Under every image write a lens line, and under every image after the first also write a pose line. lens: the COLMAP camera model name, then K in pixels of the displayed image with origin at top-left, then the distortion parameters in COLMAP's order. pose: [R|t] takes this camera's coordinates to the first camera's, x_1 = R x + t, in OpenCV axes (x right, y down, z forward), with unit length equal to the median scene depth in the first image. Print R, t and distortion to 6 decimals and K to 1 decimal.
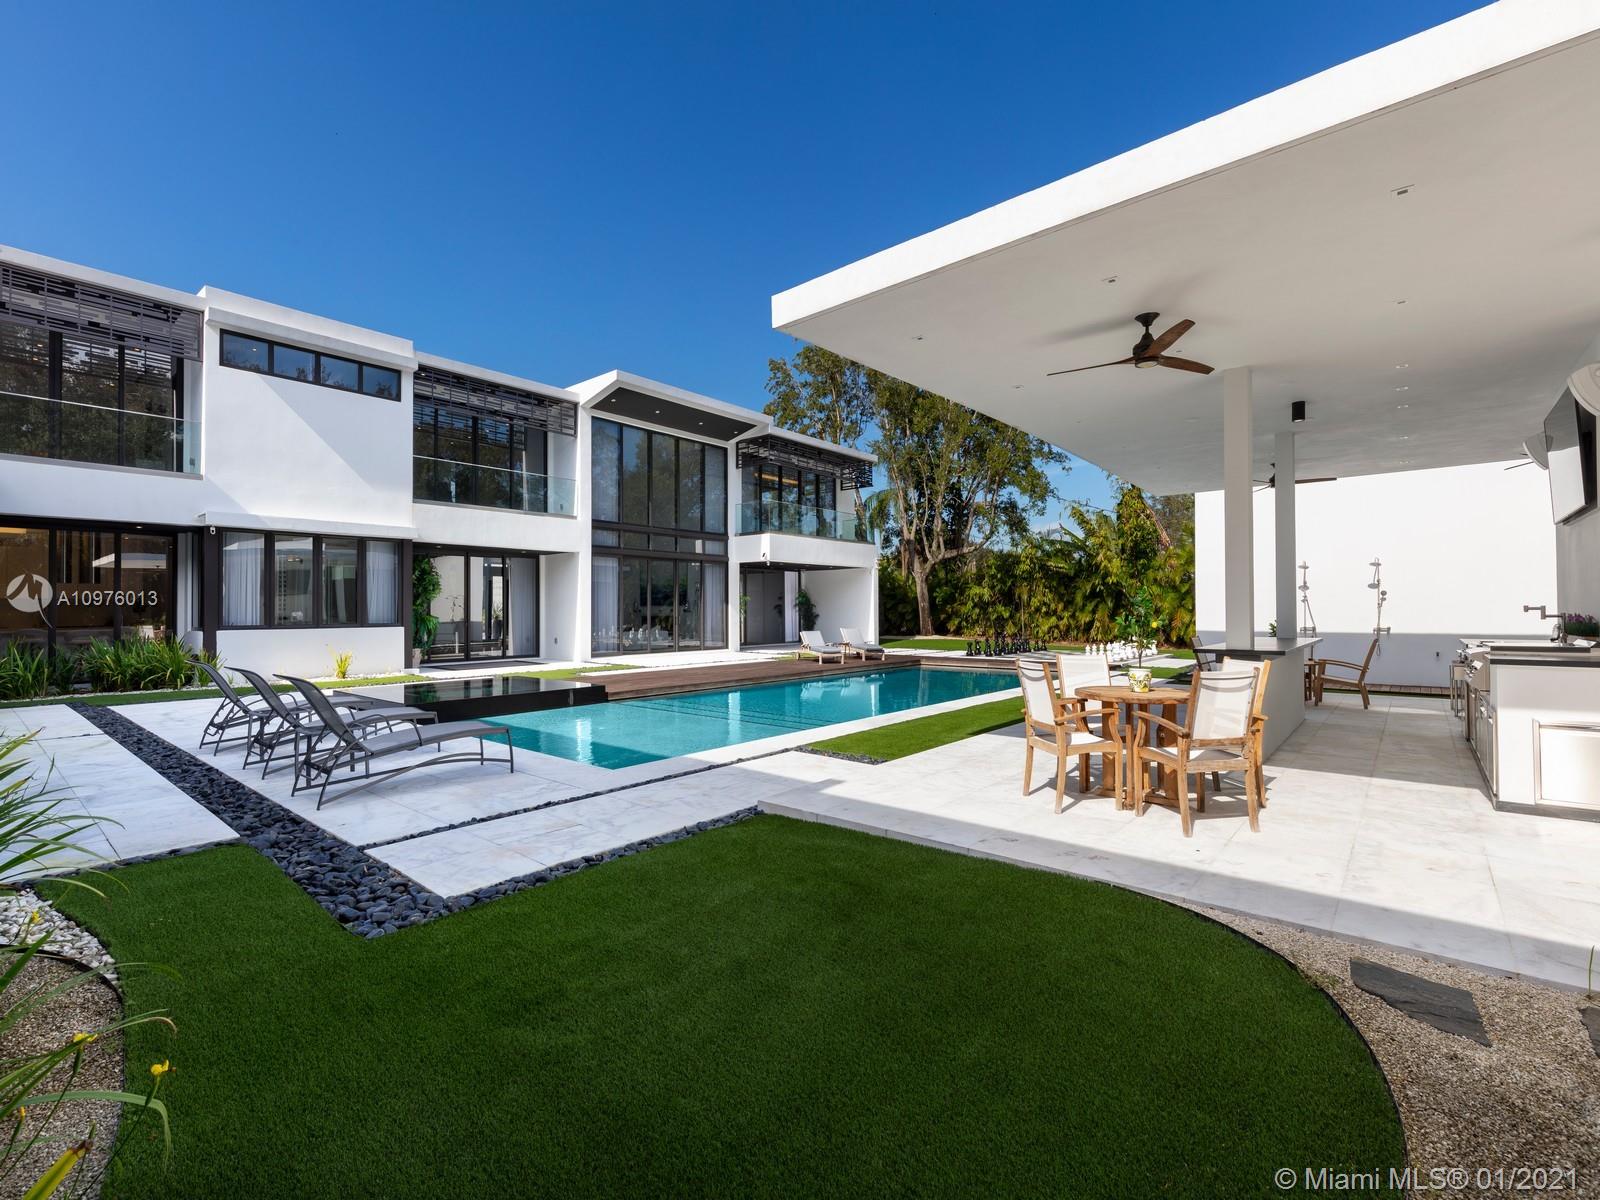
lens RADIAL K [[710.2, 0, 809.1], [0, 710.2, 607.1], [0, 0, 1]] dist [0.011644, -0.000134]
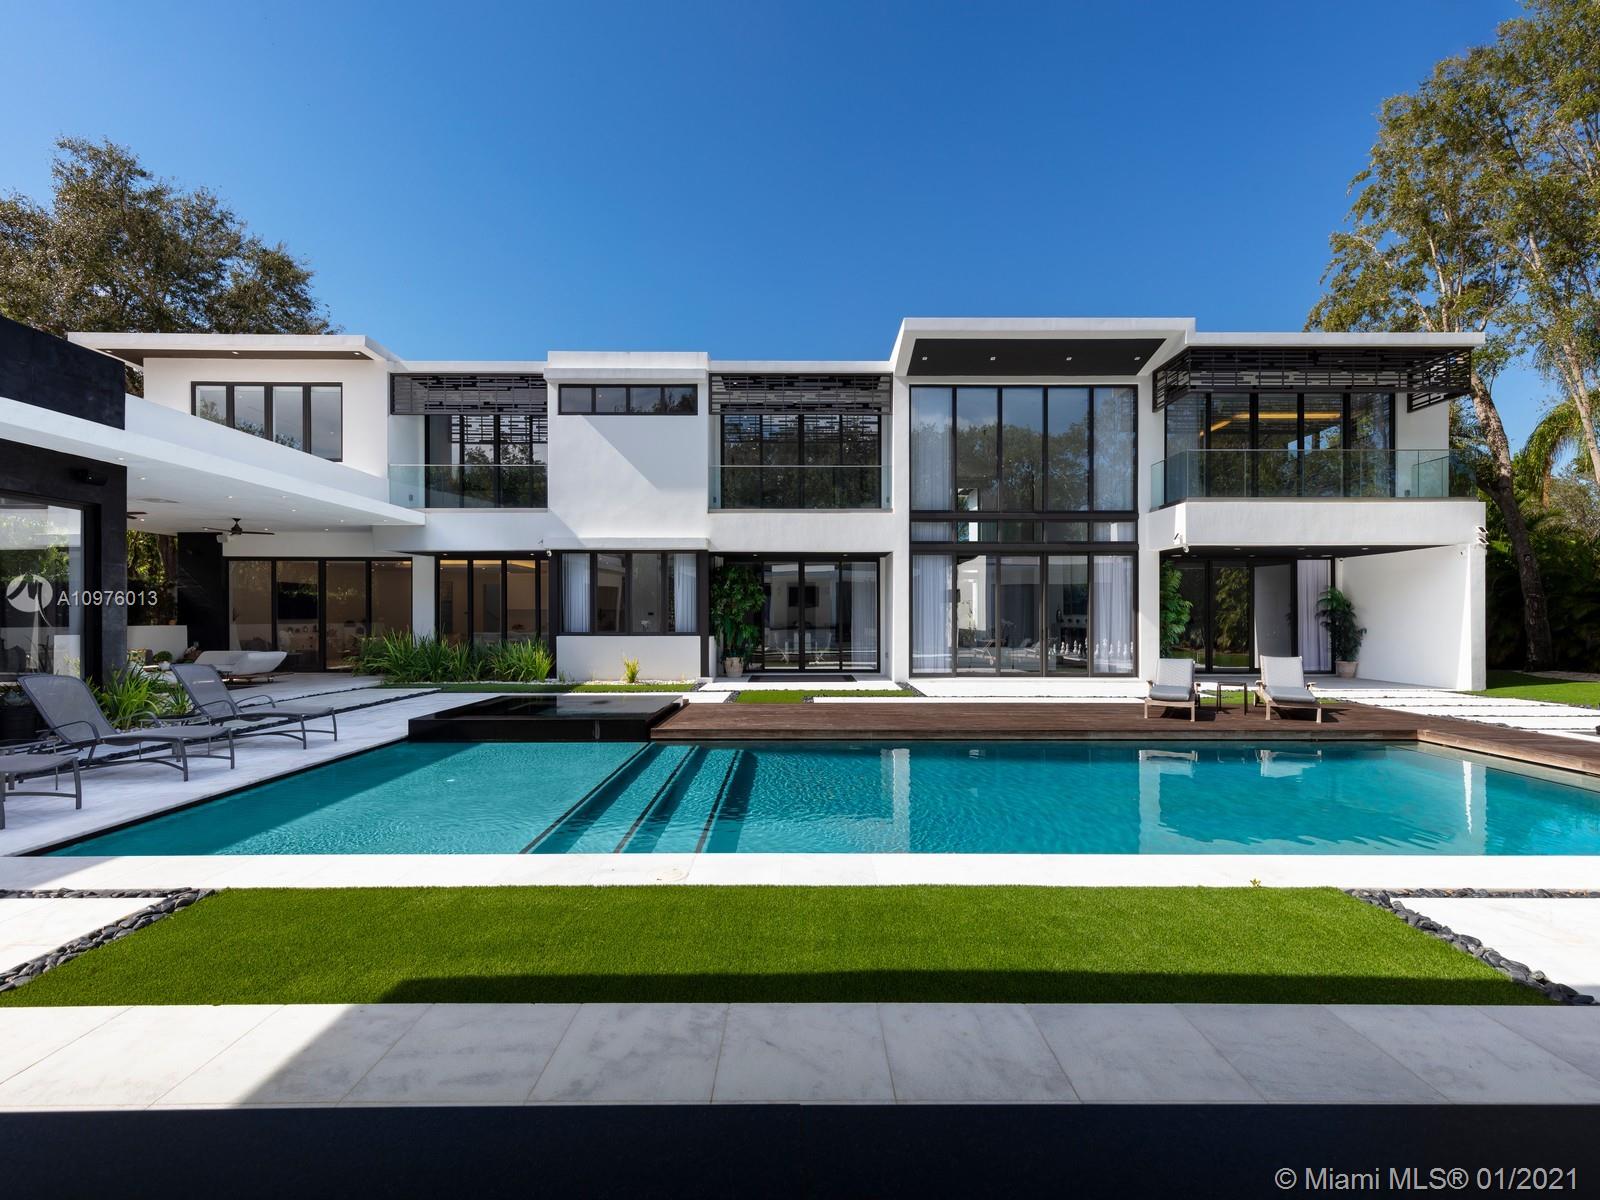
lens RADIAL K [[730.0, 0, 800.1], [0, 730.0, 617.4], [0, 0, 1]] dist [0.012466, 0.000002]
pose [[0.648235, 0.004412, -0.761428, 0.260826], [0.000177, 0.999982, 0.005946, -0.004089], [0.761440, -0.003989, 0.648223, 0.356581]]
